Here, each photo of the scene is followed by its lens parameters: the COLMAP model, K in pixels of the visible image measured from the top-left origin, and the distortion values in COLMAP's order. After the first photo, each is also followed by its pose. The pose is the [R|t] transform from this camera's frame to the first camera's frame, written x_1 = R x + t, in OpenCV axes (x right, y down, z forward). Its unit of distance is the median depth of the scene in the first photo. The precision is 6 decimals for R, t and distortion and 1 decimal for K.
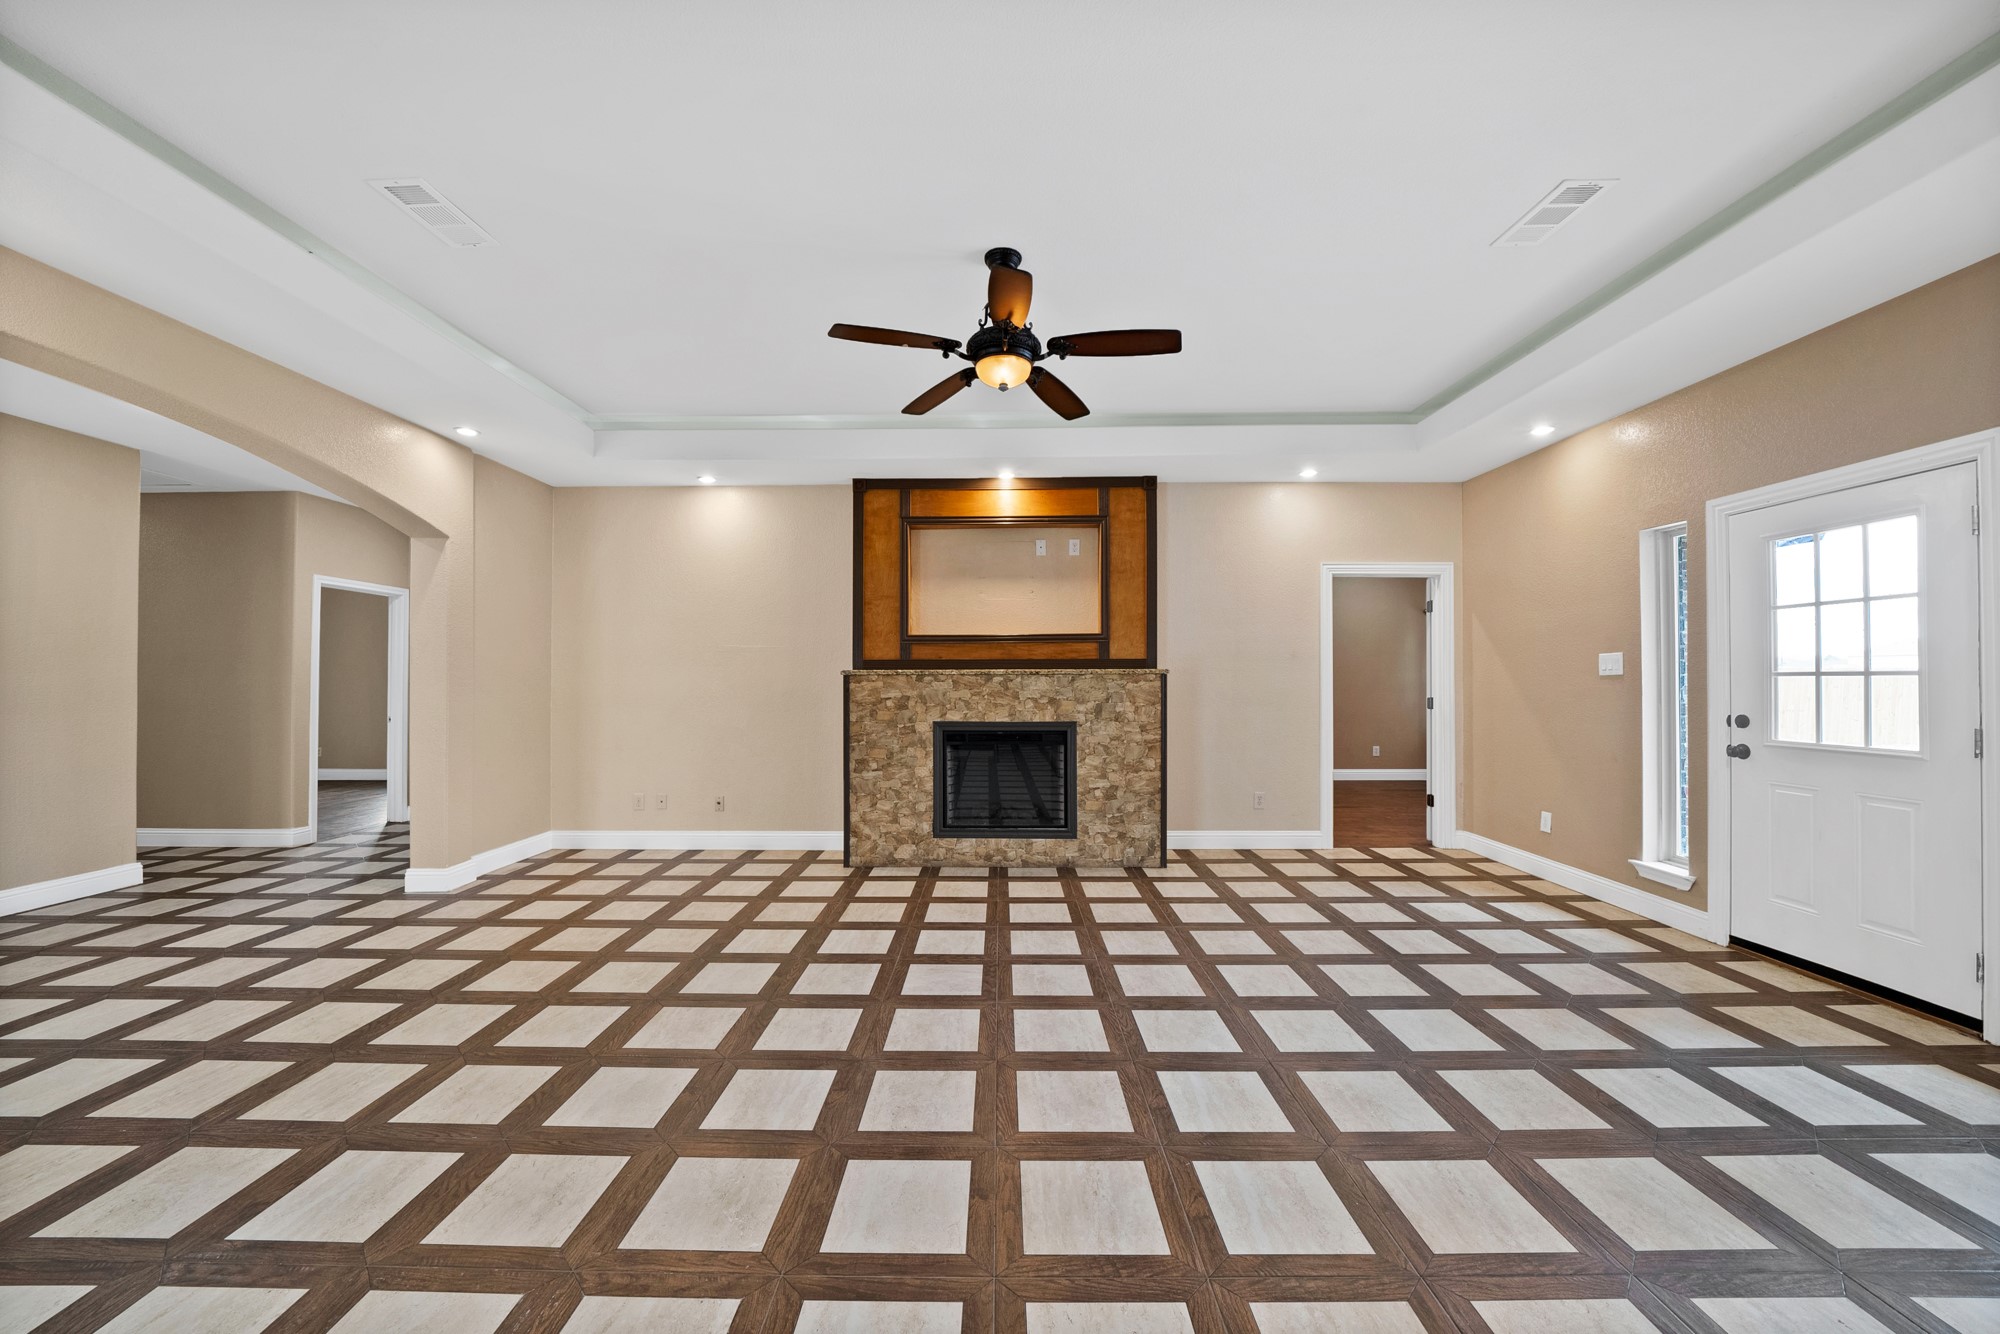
lens RADIAL K [[745.2, 0, 1003.2], [0, 745.2, 668.9], [0, 0, 1]] dist [-0.023028, 0.003171]
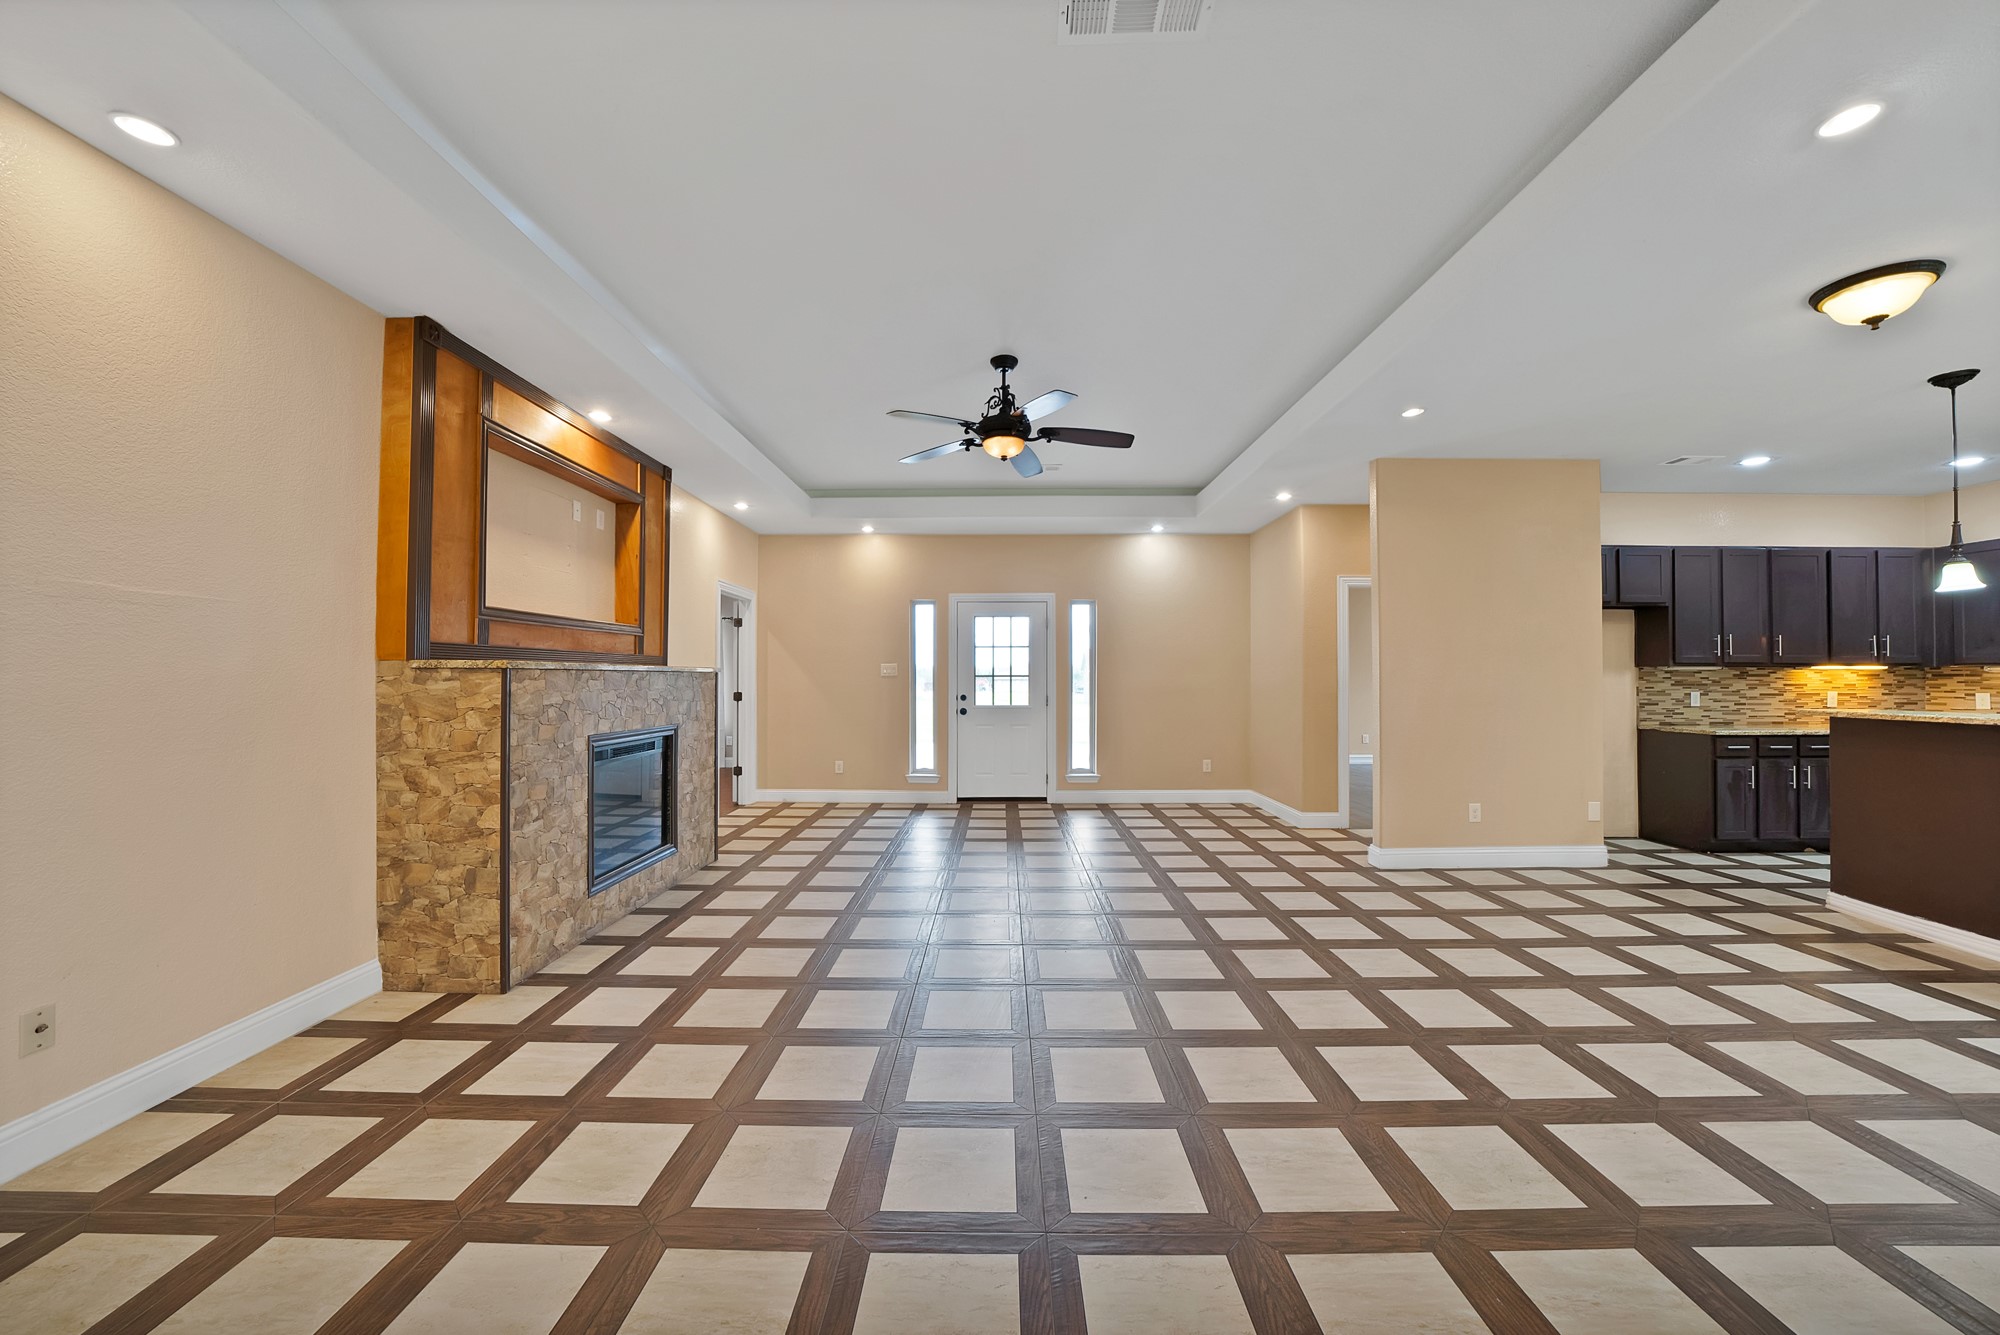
lens RADIAL K [[745.2, 0, 966.1], [0, 745.2, 668.3], [0, 0, 1]] dist [-0.023028, 0.003171]
pose [[0.010201, 0.016211, 0.999817, -0.800066], [-0.013536, 0.999779, -0.016072, 0.012515], [-0.999856, -0.013370, 0.010418, 0.629614]]
